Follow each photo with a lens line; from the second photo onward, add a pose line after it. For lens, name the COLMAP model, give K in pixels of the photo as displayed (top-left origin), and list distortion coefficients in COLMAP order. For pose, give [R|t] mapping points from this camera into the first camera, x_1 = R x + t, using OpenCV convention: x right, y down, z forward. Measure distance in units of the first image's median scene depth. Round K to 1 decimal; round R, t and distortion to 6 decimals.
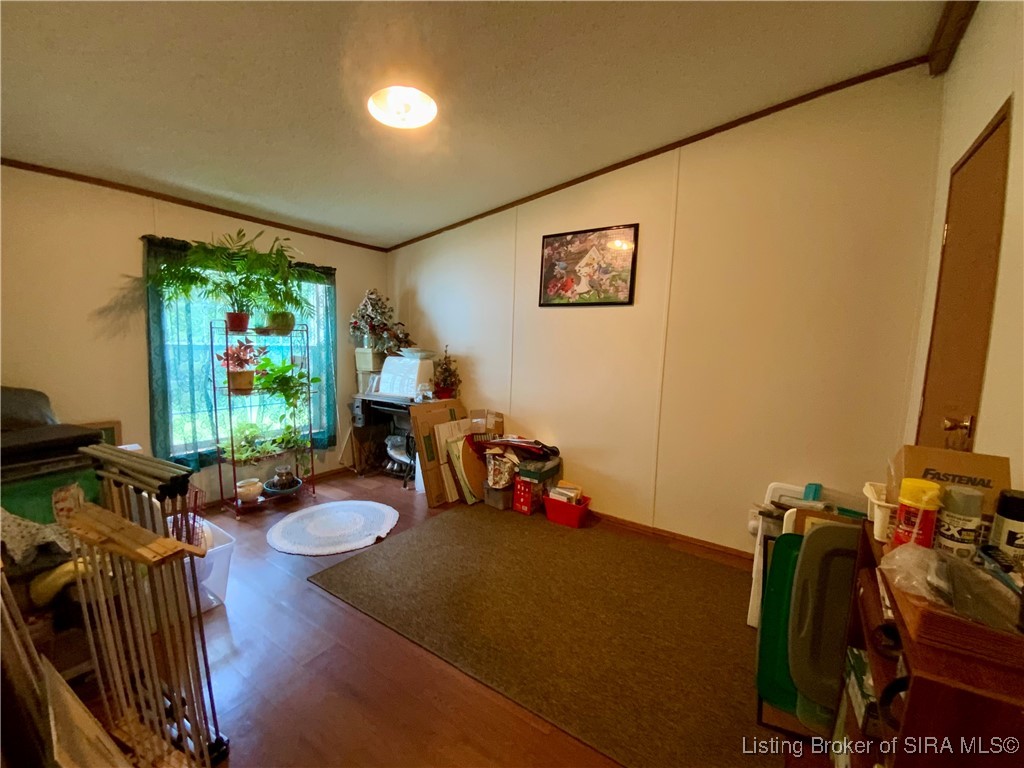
lens RADIAL K [[412.4, 0, 514.7], [0, 412.4, 389.8], [0, 0, 1]] dist [0.011923, -0.015496]
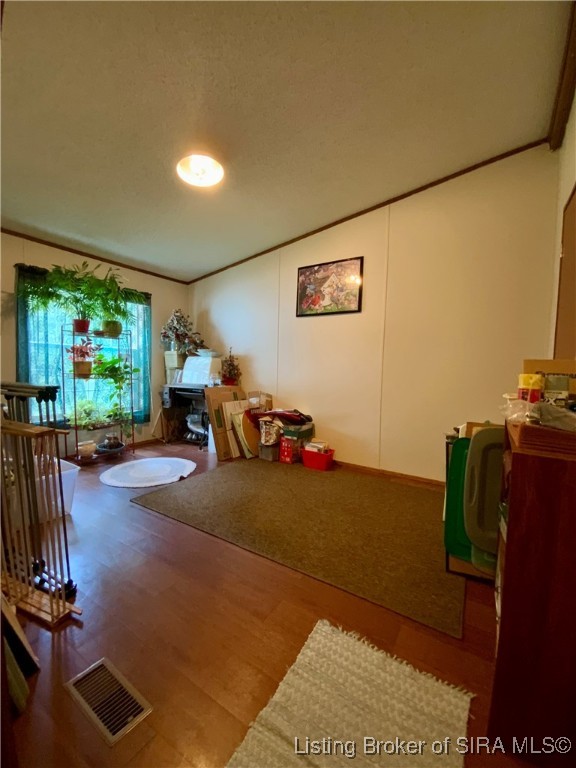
lens RADIAL K [[309.3, 0, 289.7], [0, 309.3, 386.4], [0, 0, 1]] dist [0.011923, -0.015496]
pose [[0.999687, -0.011879, 0.022012, 0.011275], [0.013043, 0.998482, -0.053508, 0.101403], [-0.021342, 0.053779, 0.998325, -0.053116]]
